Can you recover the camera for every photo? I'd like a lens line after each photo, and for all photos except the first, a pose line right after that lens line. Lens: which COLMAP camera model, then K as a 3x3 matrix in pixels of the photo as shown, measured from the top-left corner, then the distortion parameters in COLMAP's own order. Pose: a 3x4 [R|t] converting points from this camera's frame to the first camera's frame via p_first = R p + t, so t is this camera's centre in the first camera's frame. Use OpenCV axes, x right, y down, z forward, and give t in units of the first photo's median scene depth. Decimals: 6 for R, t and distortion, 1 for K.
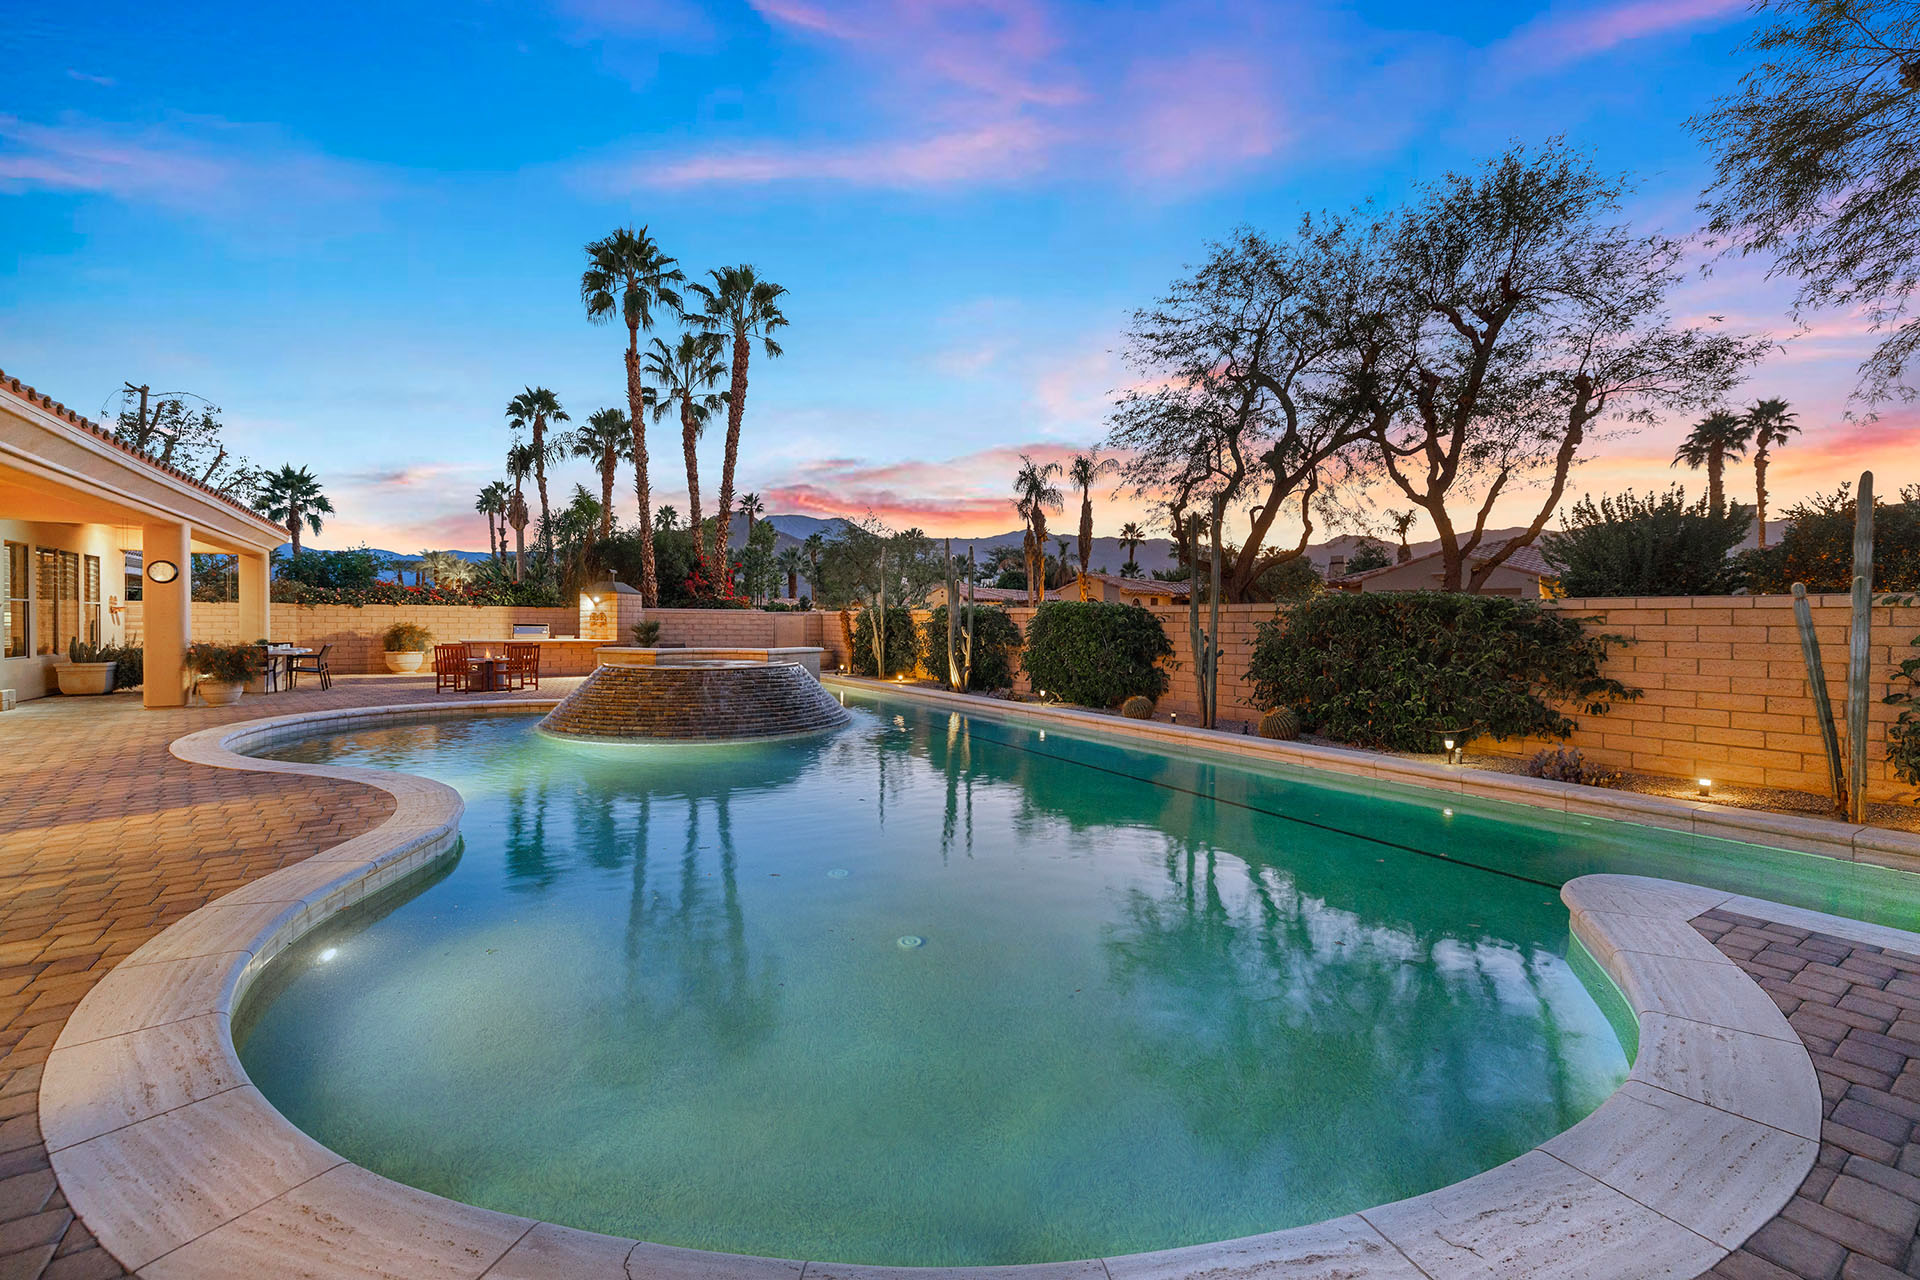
lens RADIAL K [[799.6, 0, 956.9], [0, 799.6, 635.4], [0, 0, 1]] dist [0.001194, 0.000152]
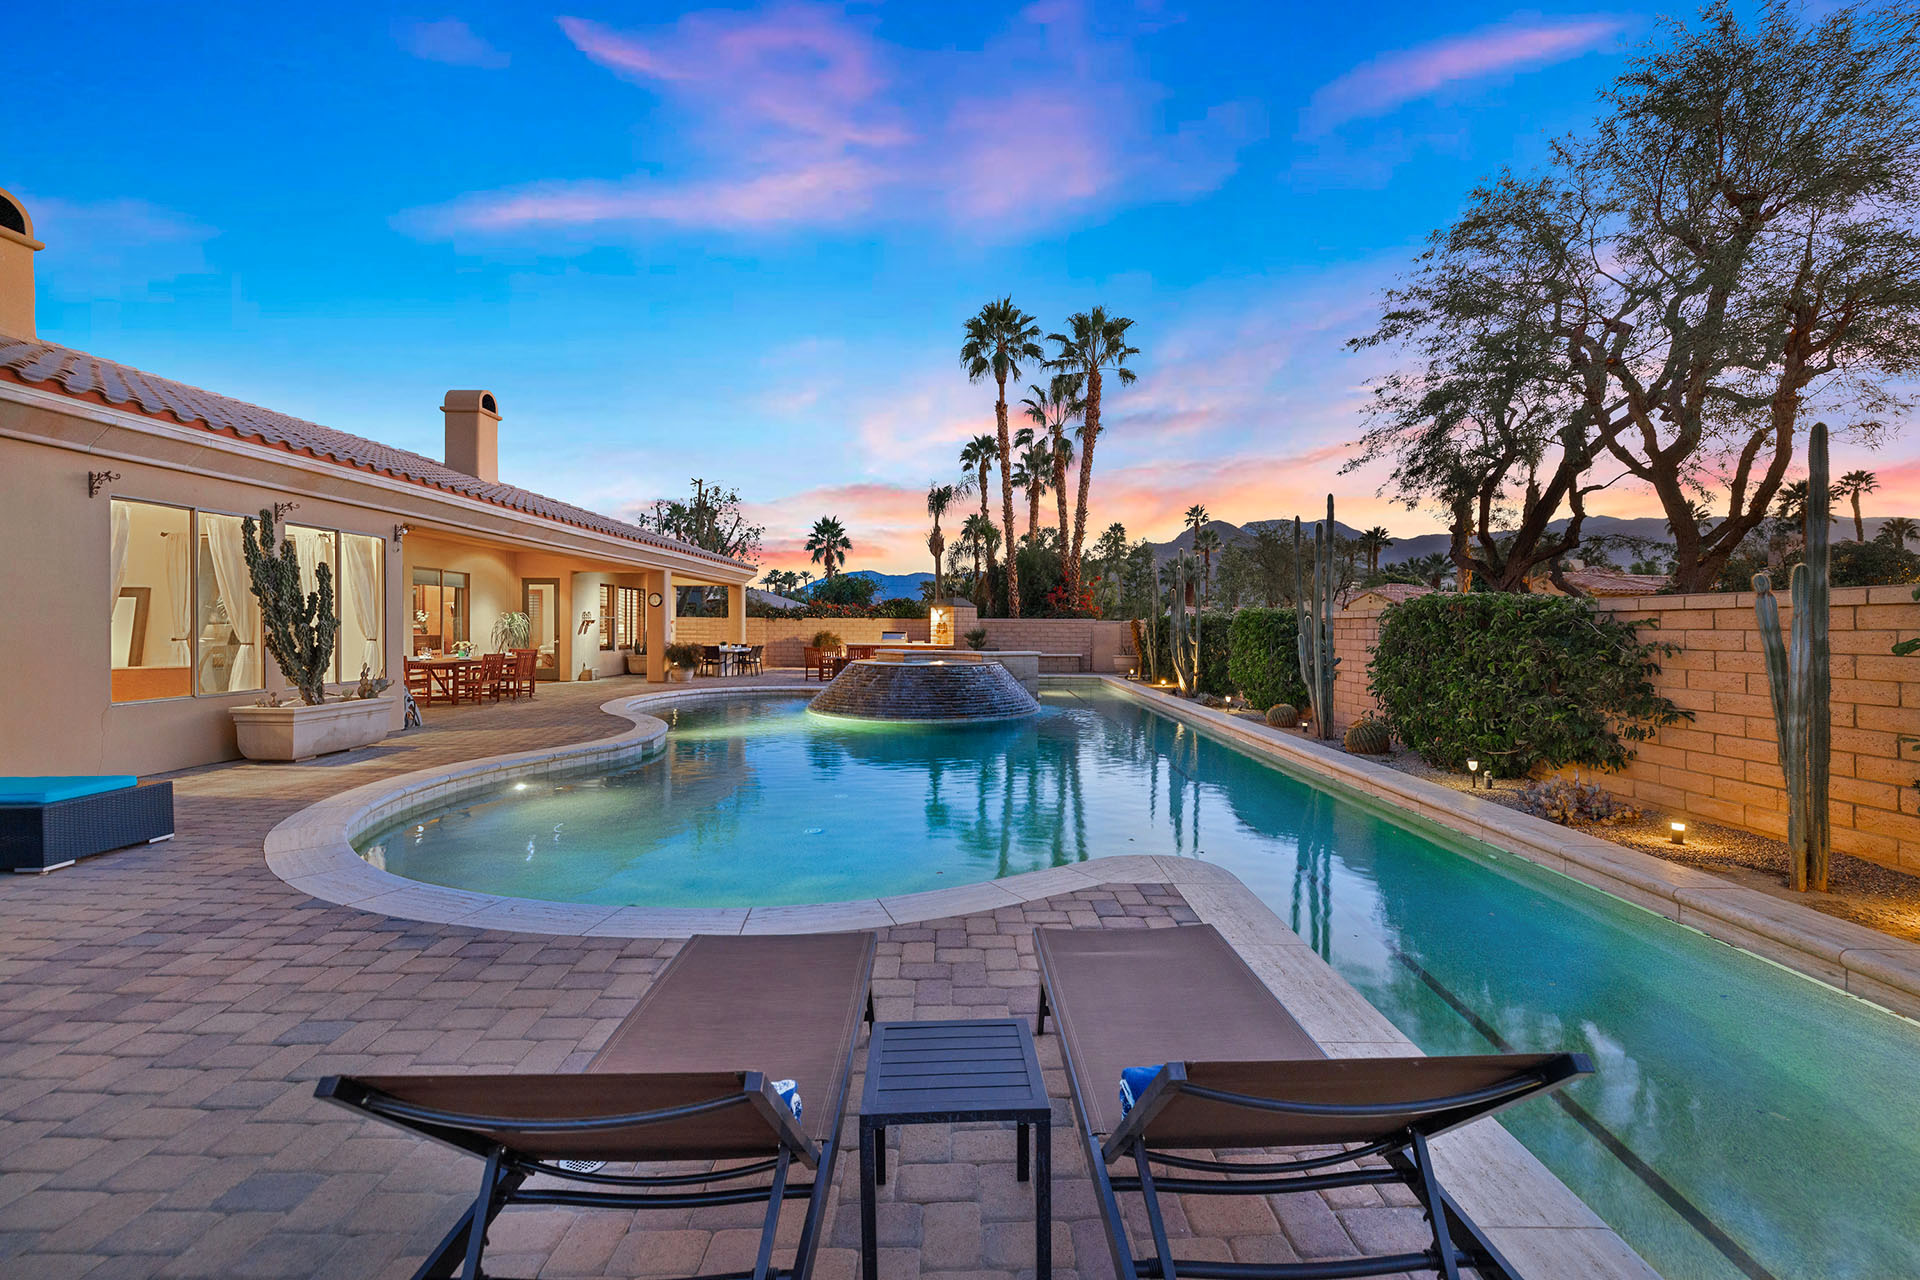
lens RADIAL K [[799.6, 0, 975.6], [0, 799.6, 626.1], [0, 0, 1]] dist [0.001194, 0.000152]
pose [[0.843565, -0.004349, -0.537010, 0.216064], [-0.008150, 0.999748, -0.020899, 0.001883], [0.536966, 0.022006, 0.843317, -0.013597]]
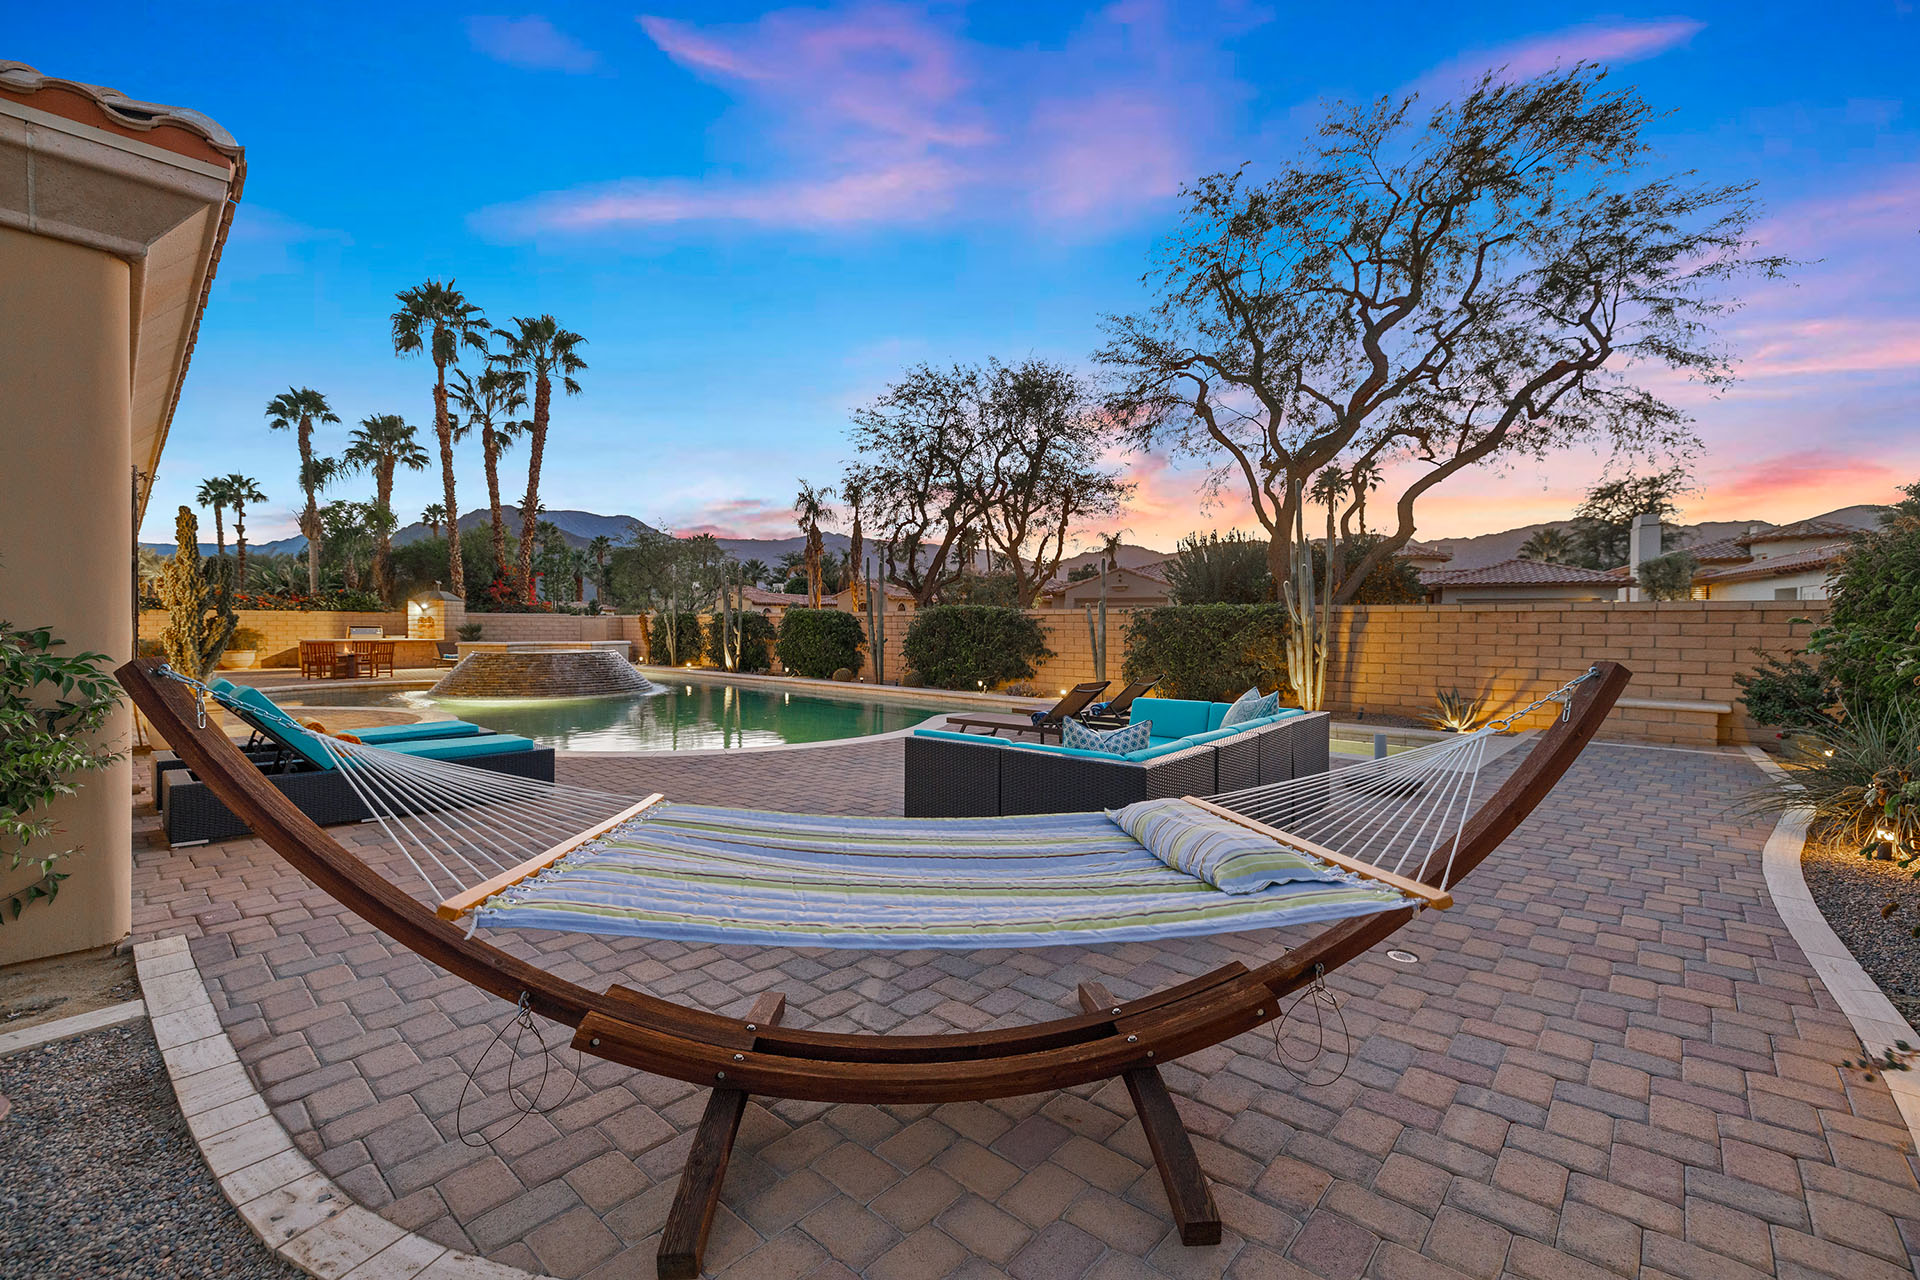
lens RADIAL K [[799.6, 0, 955.6], [0, 799.6, 635.1], [0, 0, 1]] dist [0.001194, 0.000152]
pose [[0.969934, -0.007395, 0.243254, 0.027854], [0.008141, 0.999965, -0.002062, 0.007171], [-0.243230, 0.003980, 0.969960, -0.306078]]
